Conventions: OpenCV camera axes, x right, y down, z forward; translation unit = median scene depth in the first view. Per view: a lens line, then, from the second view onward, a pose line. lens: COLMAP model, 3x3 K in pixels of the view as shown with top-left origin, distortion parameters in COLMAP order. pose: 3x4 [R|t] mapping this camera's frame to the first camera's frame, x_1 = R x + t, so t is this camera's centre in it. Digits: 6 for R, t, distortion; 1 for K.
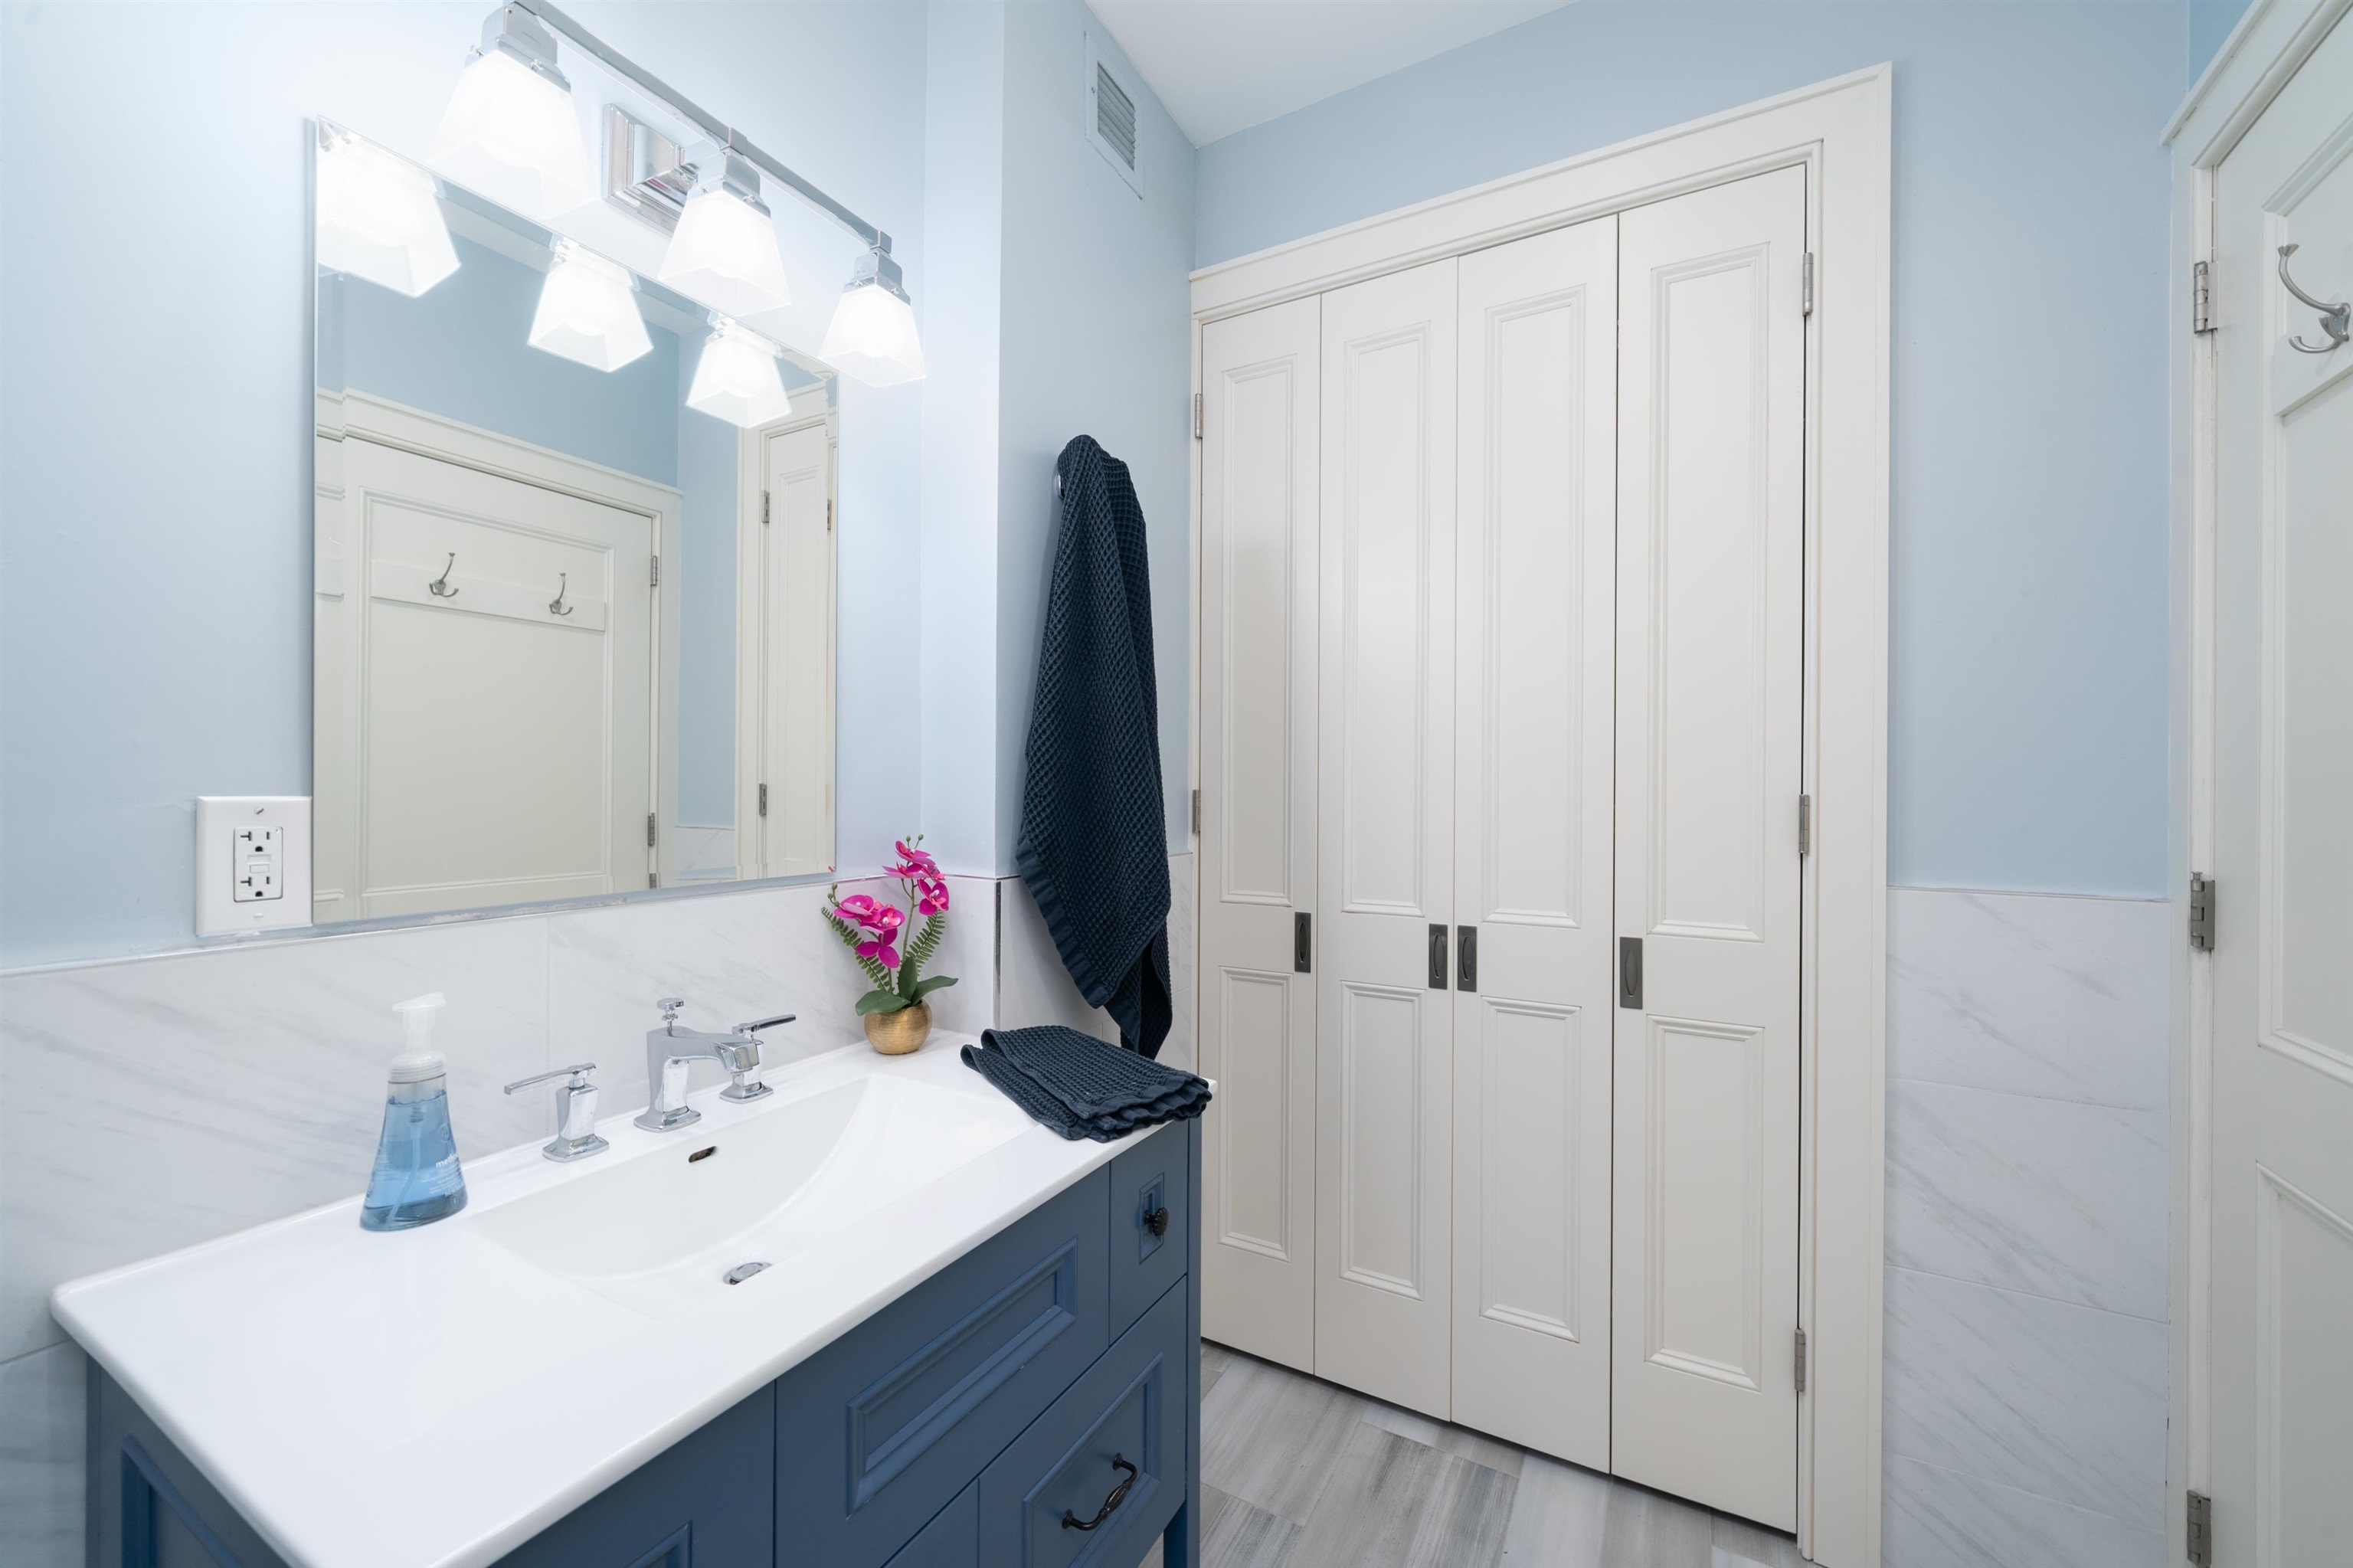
lens RADIAL K [[934.8, 0, 1178.1], [0, 934.8, 787.8], [0, 0, 1]] dist [-0.002962, 0.000354]
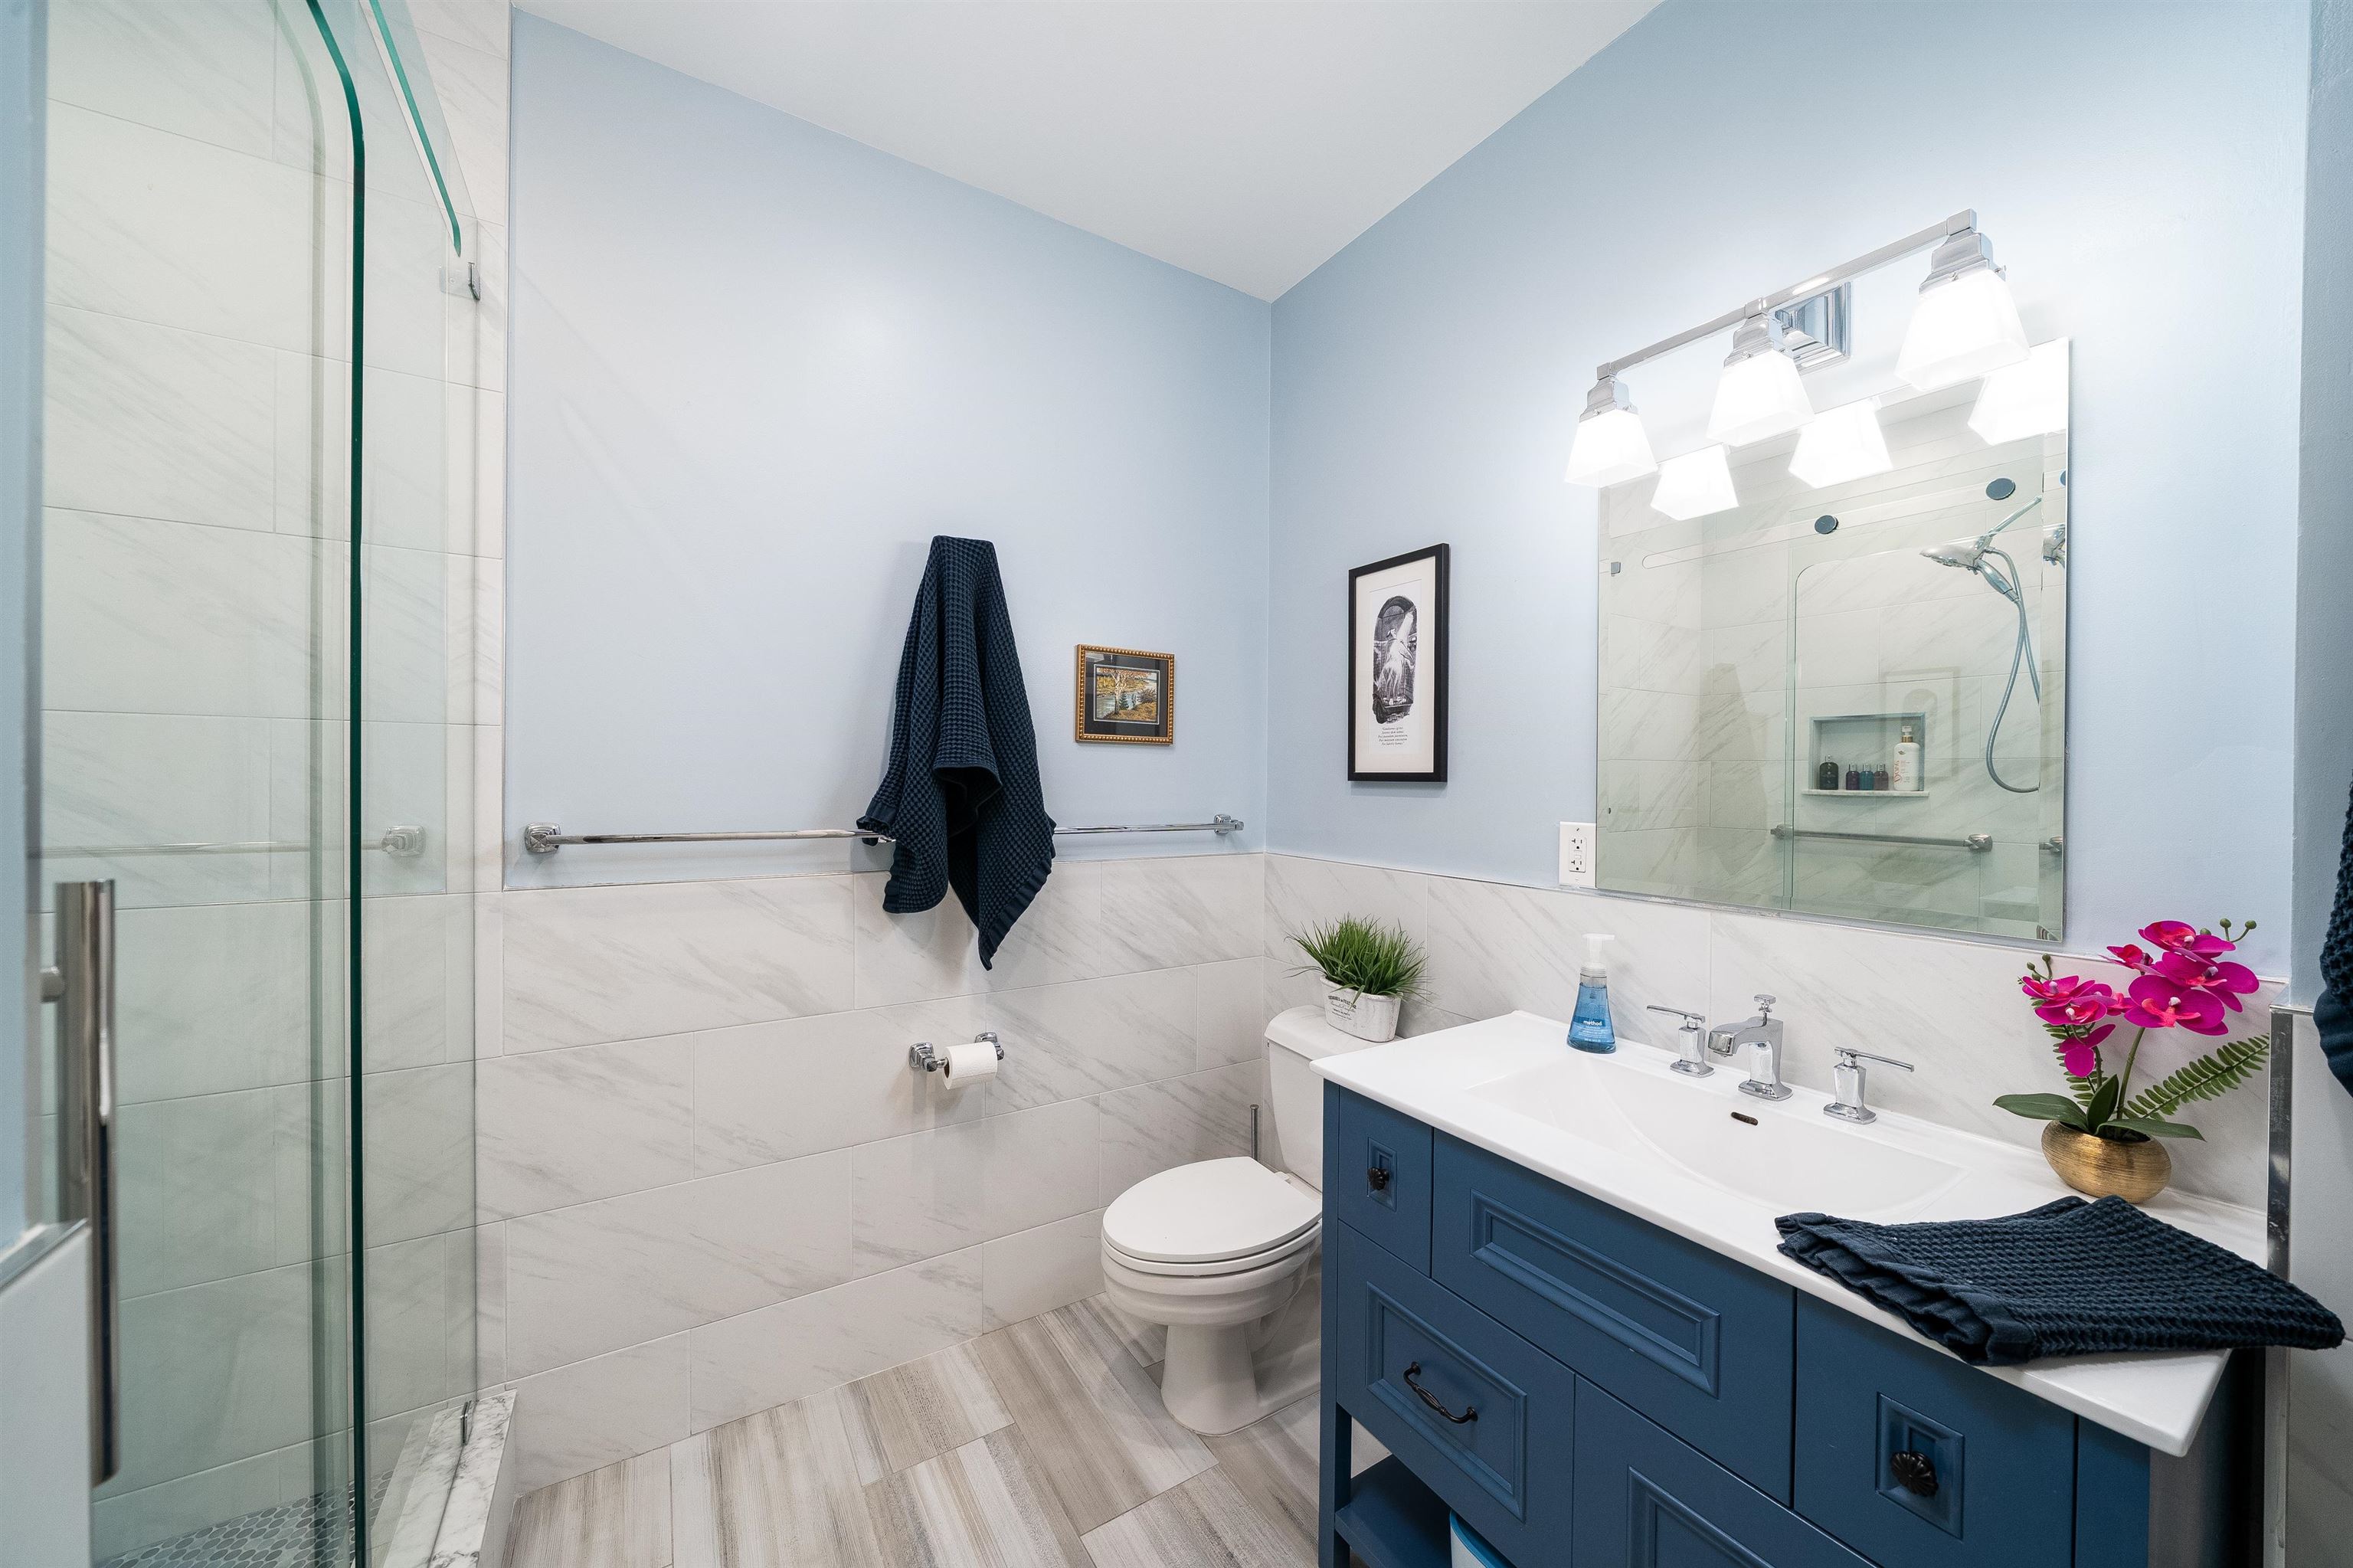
lens RADIAL K [[817.2, 0, 1180.5], [0, 817.2, 785.7], [0, 0, 1]] dist [-0.008044, 0.000476]
pose [[-0.481007, -0.003705, -0.876709, 1.016345], [-0.012314, 0.999921, 0.002530, -0.065185], [0.876630, 0.012012, -0.481015, 1.039871]]
